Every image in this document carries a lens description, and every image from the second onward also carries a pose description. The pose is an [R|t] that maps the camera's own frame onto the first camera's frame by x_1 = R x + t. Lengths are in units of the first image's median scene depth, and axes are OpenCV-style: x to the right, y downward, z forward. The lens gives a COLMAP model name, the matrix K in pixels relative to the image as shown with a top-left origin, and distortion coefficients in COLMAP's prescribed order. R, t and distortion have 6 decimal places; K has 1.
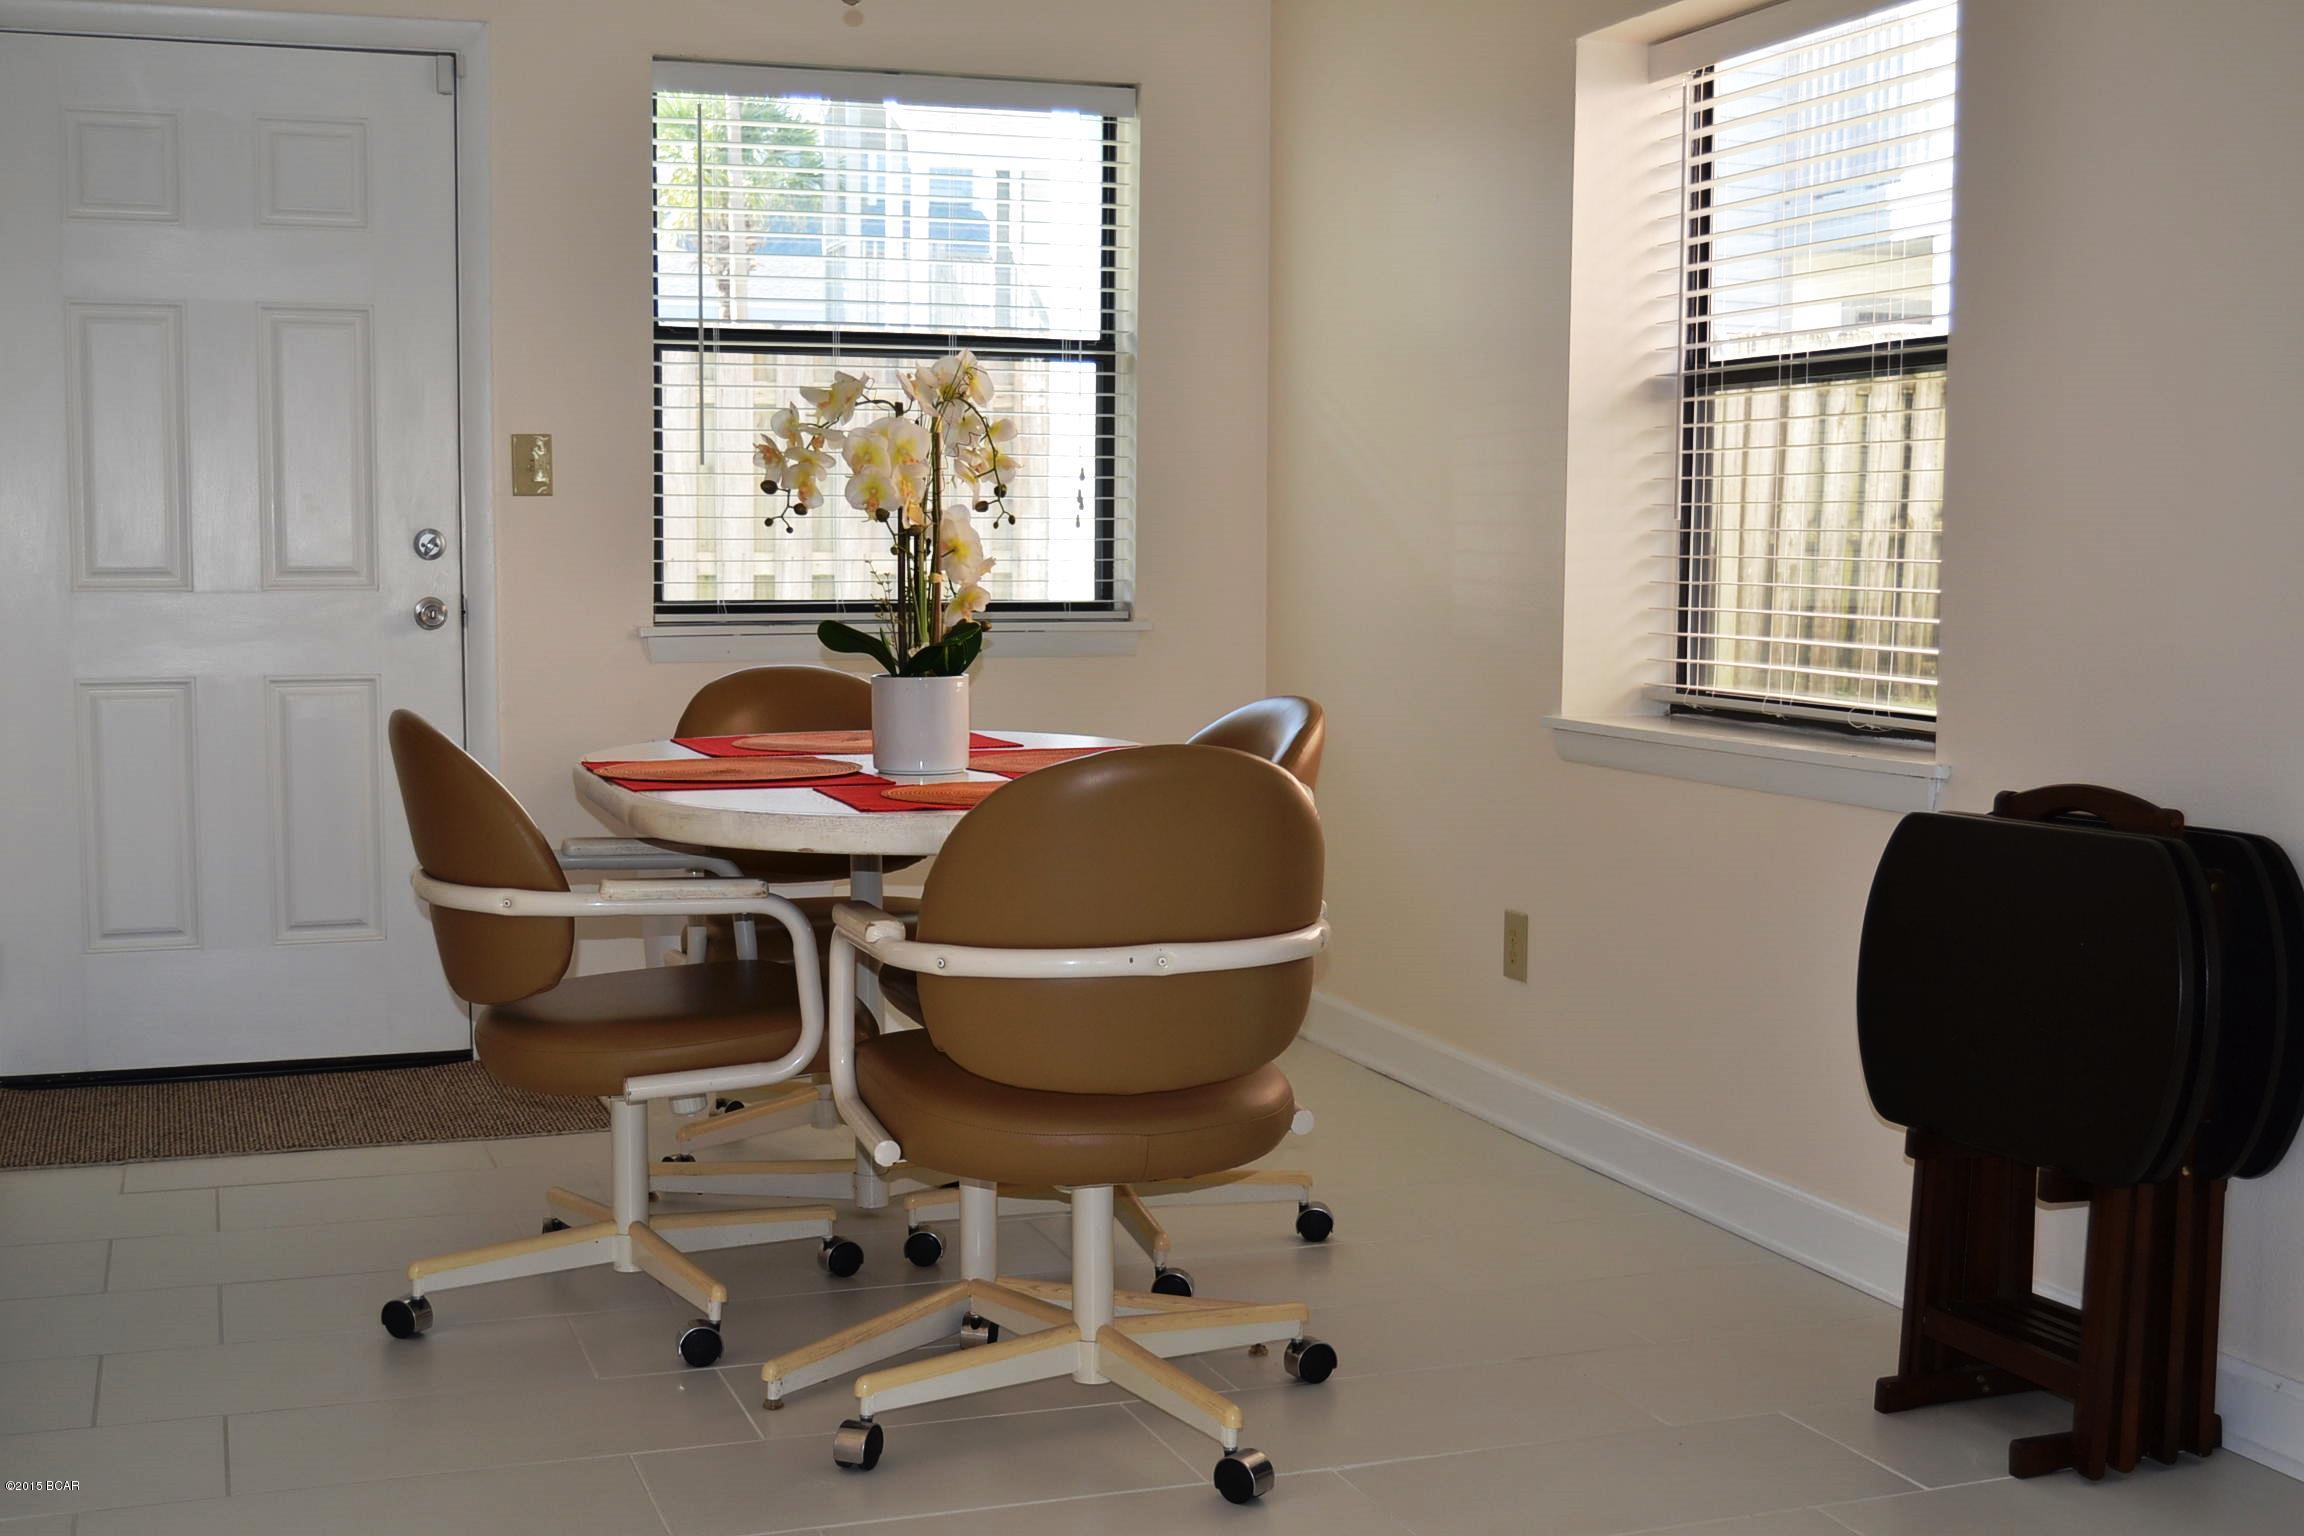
lens RADIAL K [[2600.8, 0, 1152.0], [0, 2600.8, 768.0], [0, 0, 1]] dist [-0.005421, -0.007117]
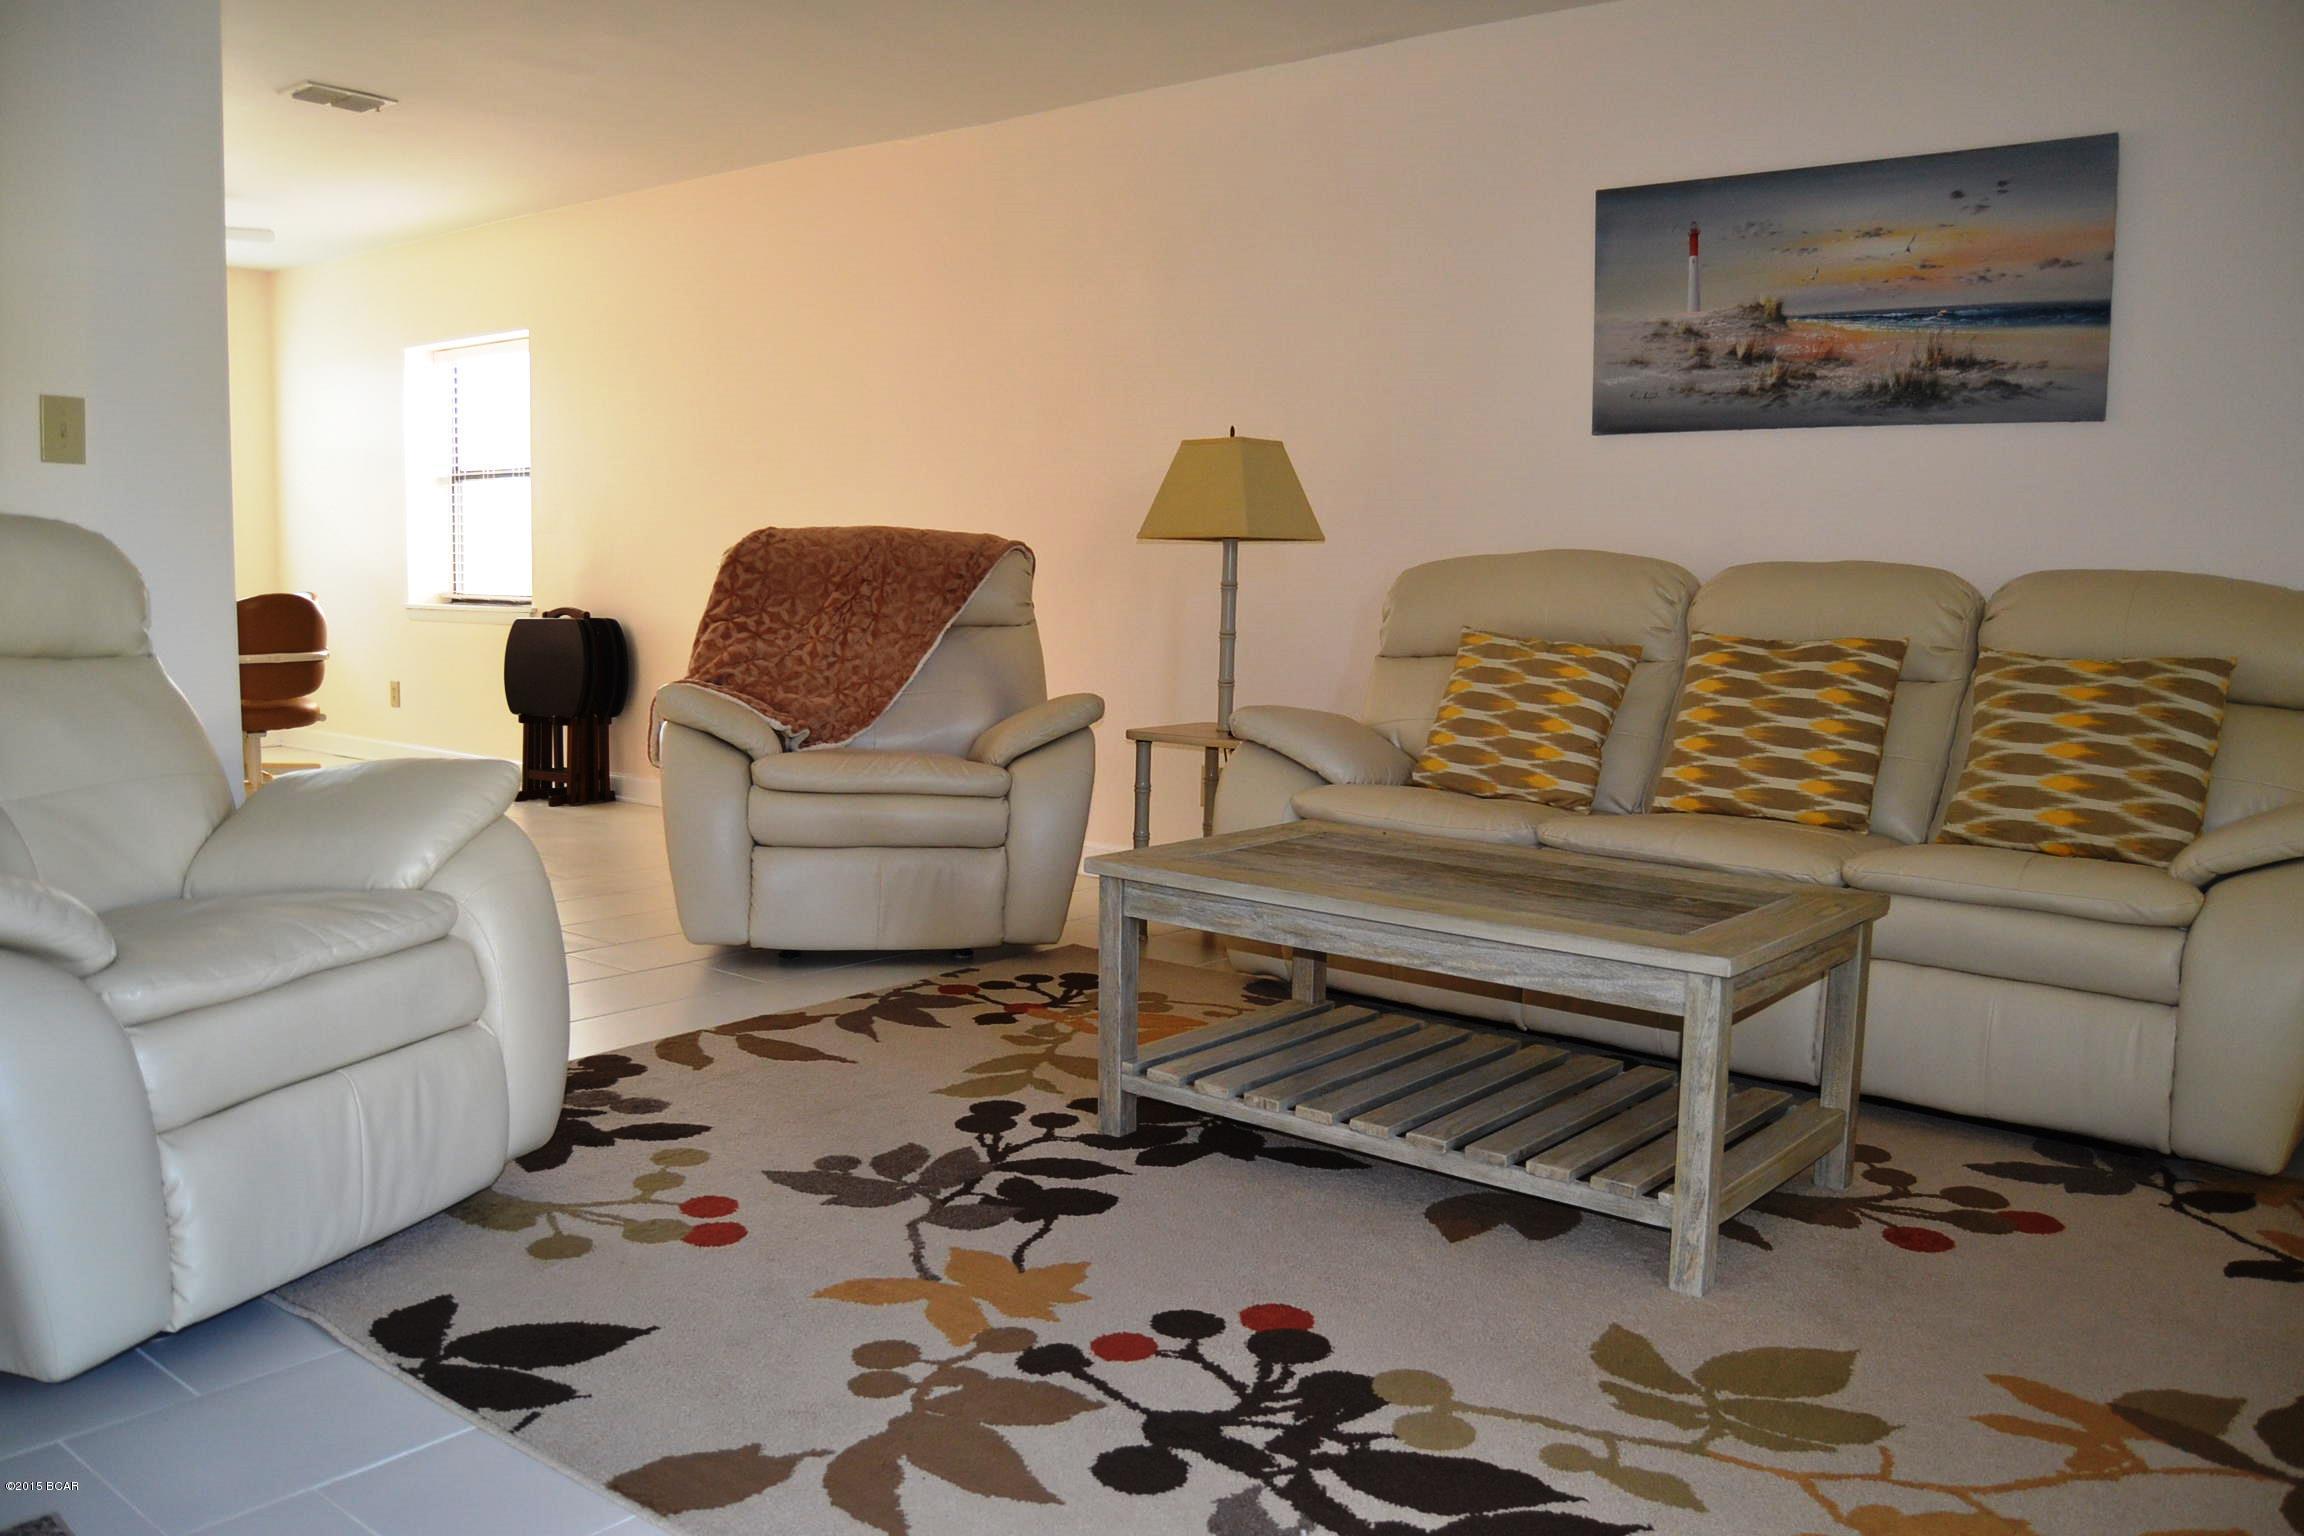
lens RADIAL K [[1839.9, 0, 1152.0], [0, 1839.9, 768.0], [0, 0, 1]] dist [-0.006855, -0.002391]
pose [[0.868513, -0.054241, 0.492689, -0.159945], [0.040158, 0.998427, 0.039128, 0.143257], [-0.494036, -0.014198, 0.869325, -1.382134]]
